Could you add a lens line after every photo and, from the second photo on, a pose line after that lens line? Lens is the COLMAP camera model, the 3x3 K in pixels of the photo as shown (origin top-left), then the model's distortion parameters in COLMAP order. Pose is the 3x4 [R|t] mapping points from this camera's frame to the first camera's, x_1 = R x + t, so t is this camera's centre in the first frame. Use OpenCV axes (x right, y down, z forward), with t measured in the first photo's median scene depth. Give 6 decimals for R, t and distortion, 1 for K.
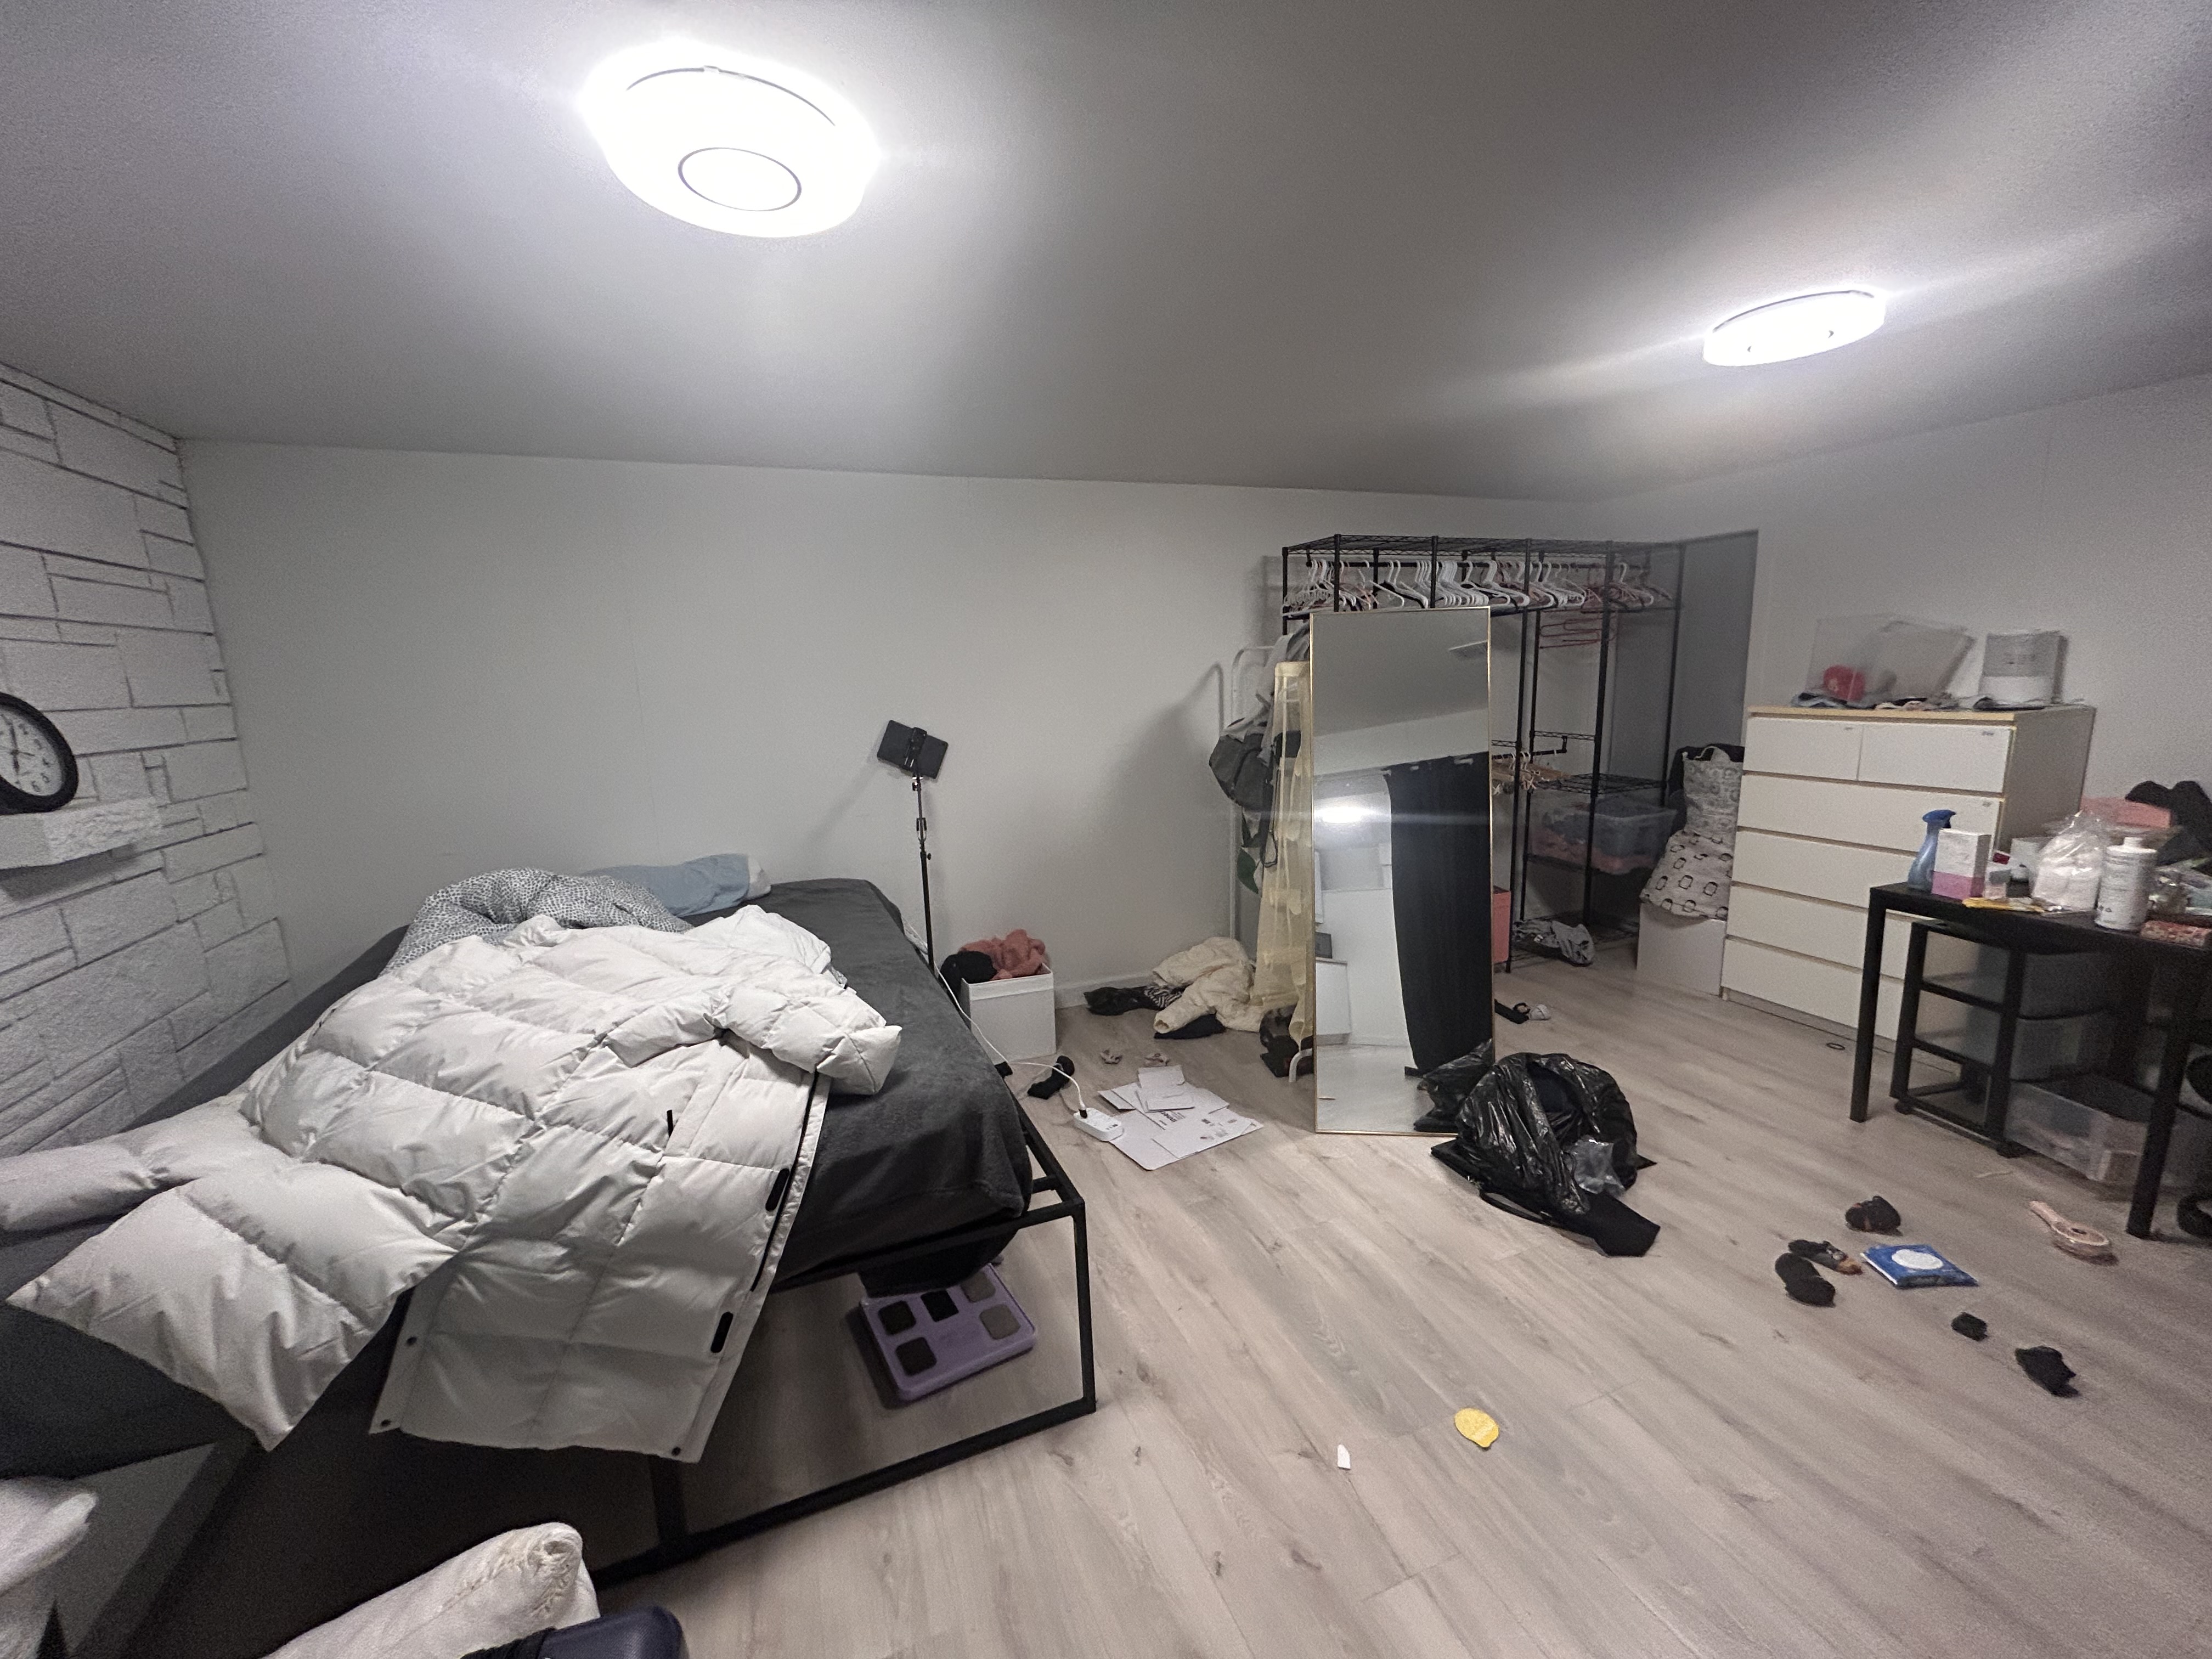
lens RADIAL K [[893.3, 0, 1094.2], [0, 893.3, 828.9], [0, 0, 1]] dist [-0.001335, 0.000613]
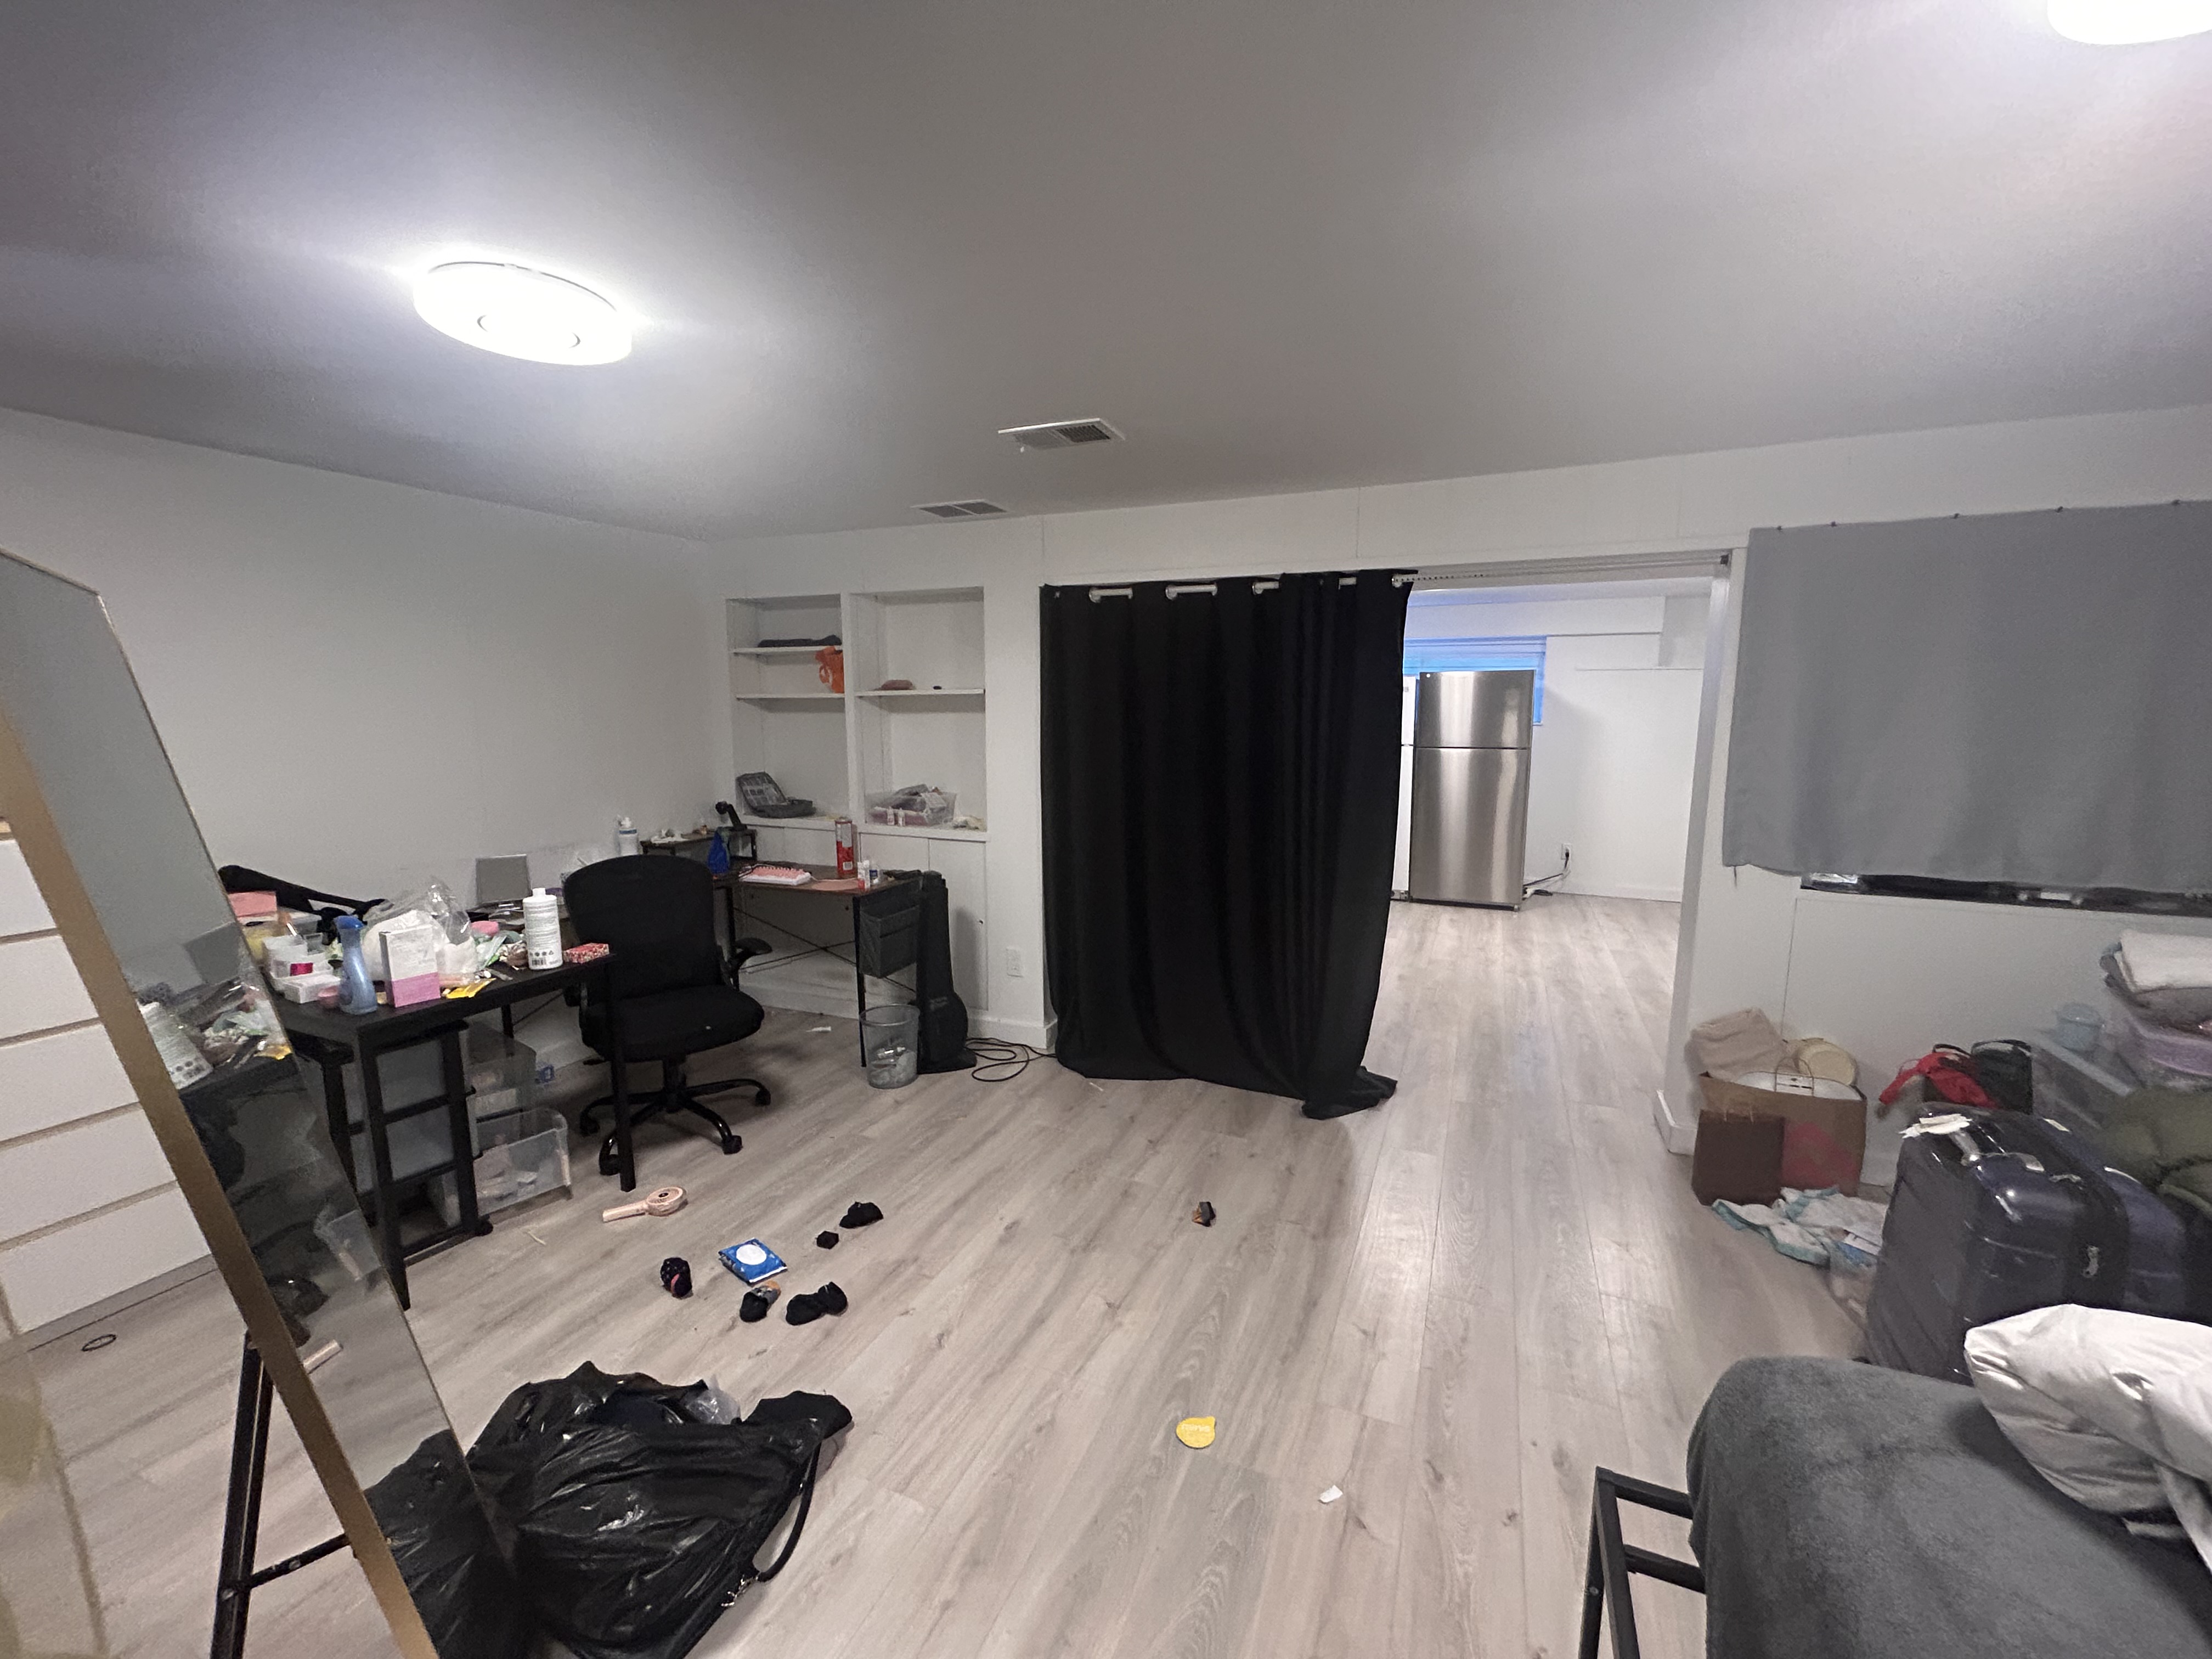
lens RADIAL K [[893.3, 0, 1100.4], [0, 893.3, 834.7], [0, 0, 1]] dist [-0.001335, 0.000613]
pose [[-0.705564, -0.066032, 0.705563, -0.169122], [0.152283, 0.958260, 0.241965, -0.251220], [-0.692090, 0.278167, -0.666058, 1.373798]]
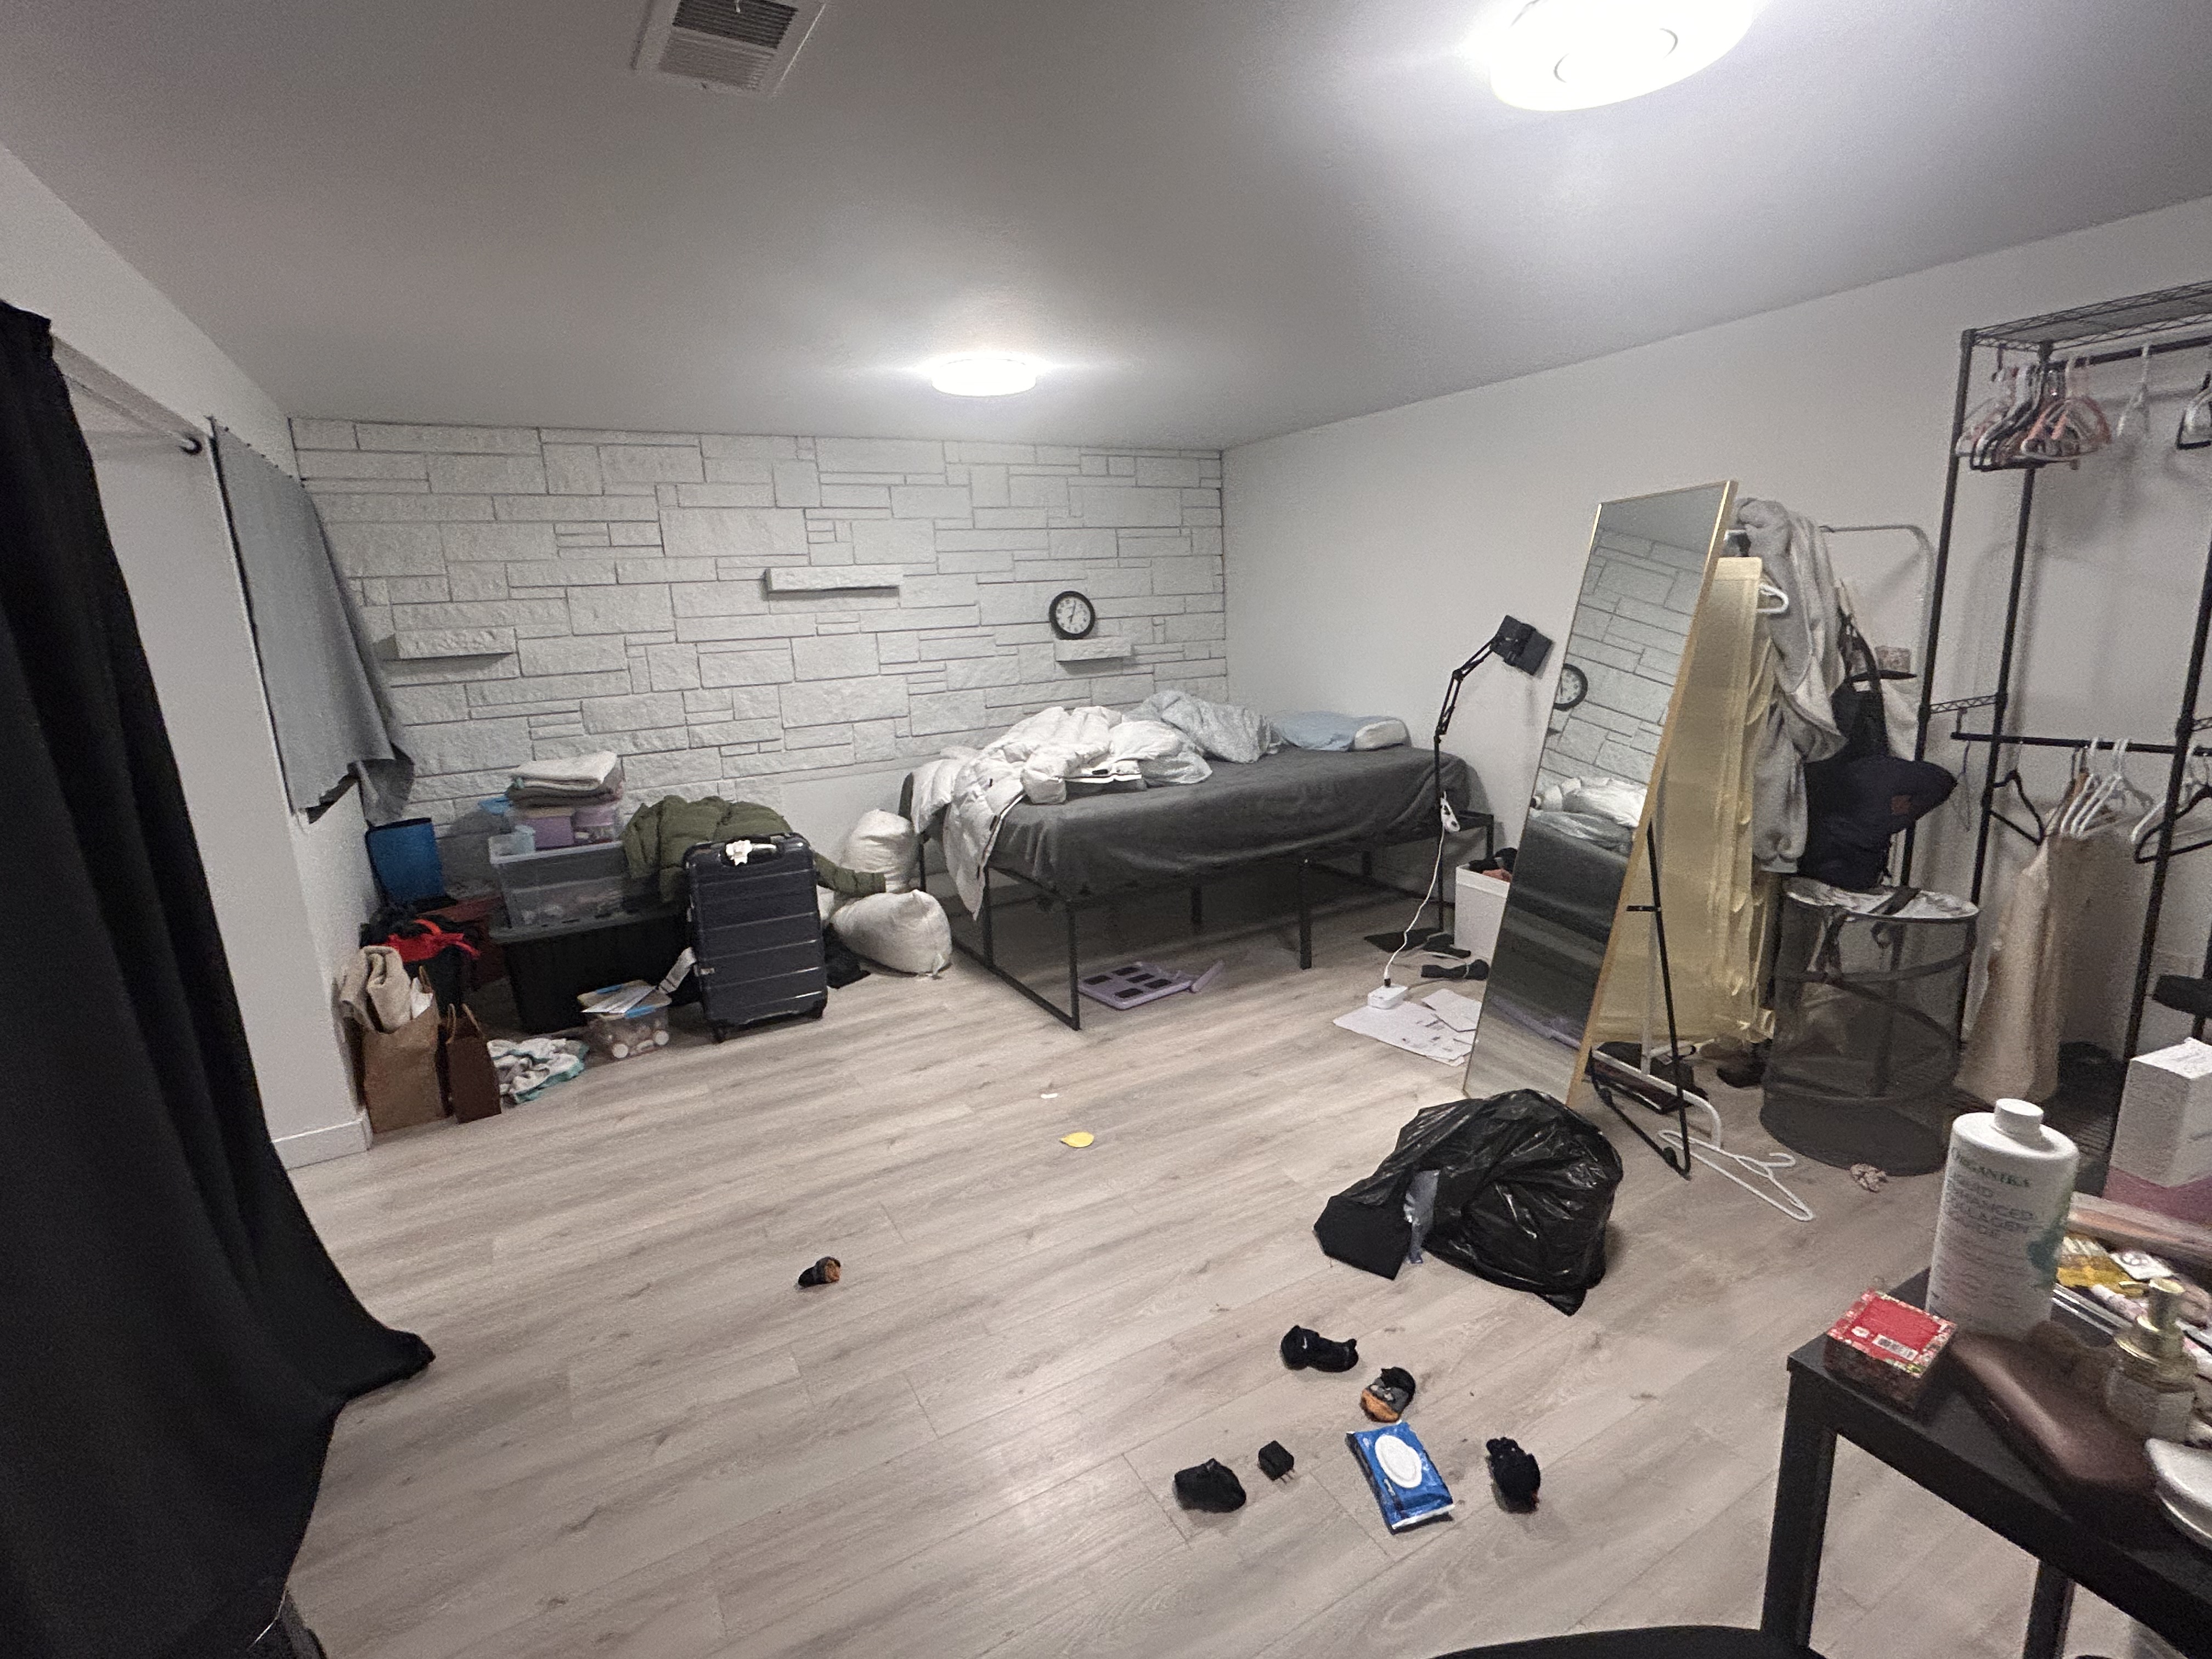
lens RADIAL K [[1036.0, 0, 1104.3], [0, 1036.0, 830.7], [0, 0, 1]] dist [-0.003408, -0.000444]
pose [[0.130673, 0.240992, -0.961690, 1.638019], [-0.130671, 0.965731, 0.224250, -0.152766], [0.982777, 0.096362, 0.157685, 0.630828]]
